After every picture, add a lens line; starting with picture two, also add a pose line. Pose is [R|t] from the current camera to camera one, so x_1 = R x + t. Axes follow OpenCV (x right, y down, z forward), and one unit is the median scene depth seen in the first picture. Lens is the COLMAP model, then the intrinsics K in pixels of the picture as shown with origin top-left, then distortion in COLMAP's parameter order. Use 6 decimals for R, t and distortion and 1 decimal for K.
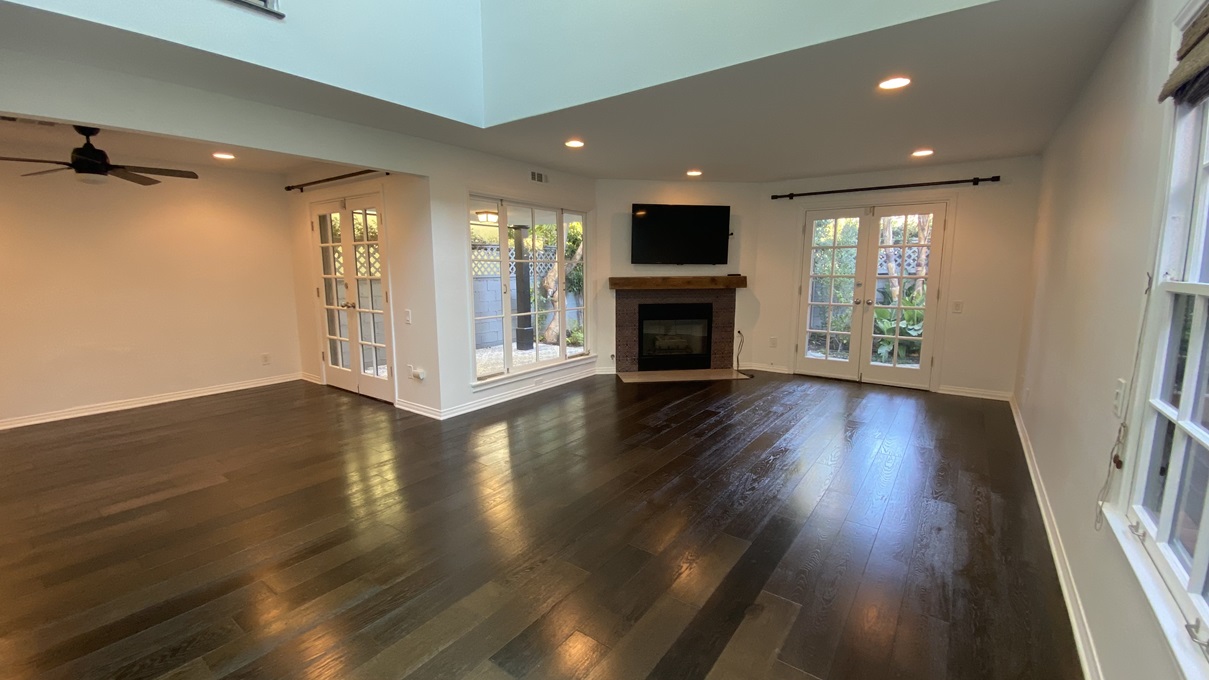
lens RADIAL K [[496.5, 0, 604.5], [0, 496.5, 340.0], [0, 0, 1]] dist [0.046130, -0.031340]
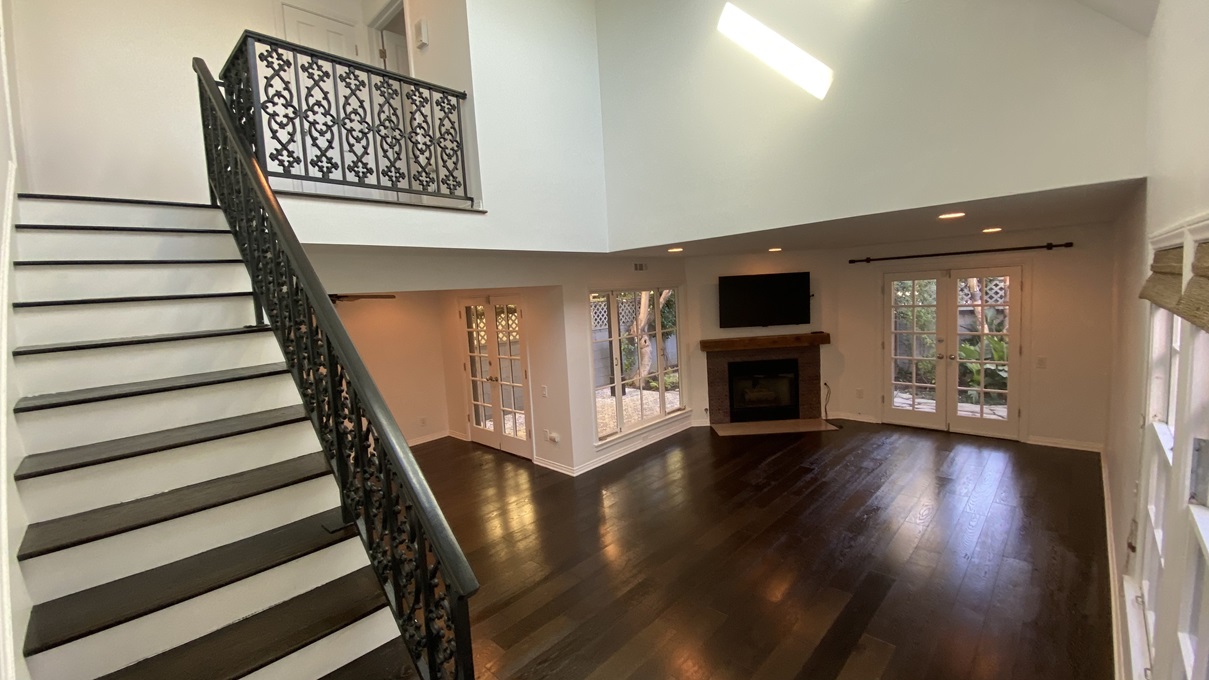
lens RADIAL K [[489.4, 0, 598.7], [0, 489.4, 342.1], [0, 0, 1]] dist [0.012106, -0.015174]
pose [[0.986624, -0.045081, -0.156656, -0.058141], [0.037336, 0.997947, -0.052034, -0.095179], [0.158680, 0.045489, 0.986282, -0.174921]]
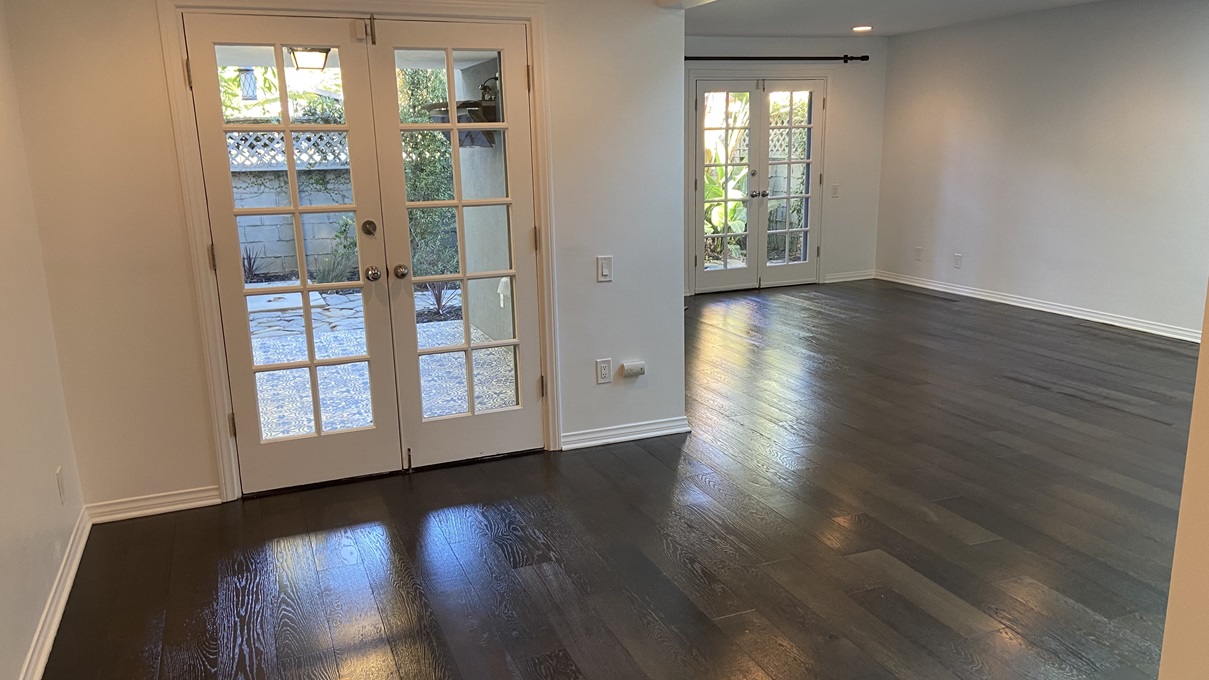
lens RADIAL K [[943.3, 0, 604.5], [0, 943.3, 340.0], [0, 0, 1]] dist [0.077184, 0.000727]
pose [[0.527947, -0.192129, 0.827260, -1.158740], [0.153947, 0.979588, 0.129260, -0.094751], [-0.835208, 0.059112, 0.546748, 0.421534]]
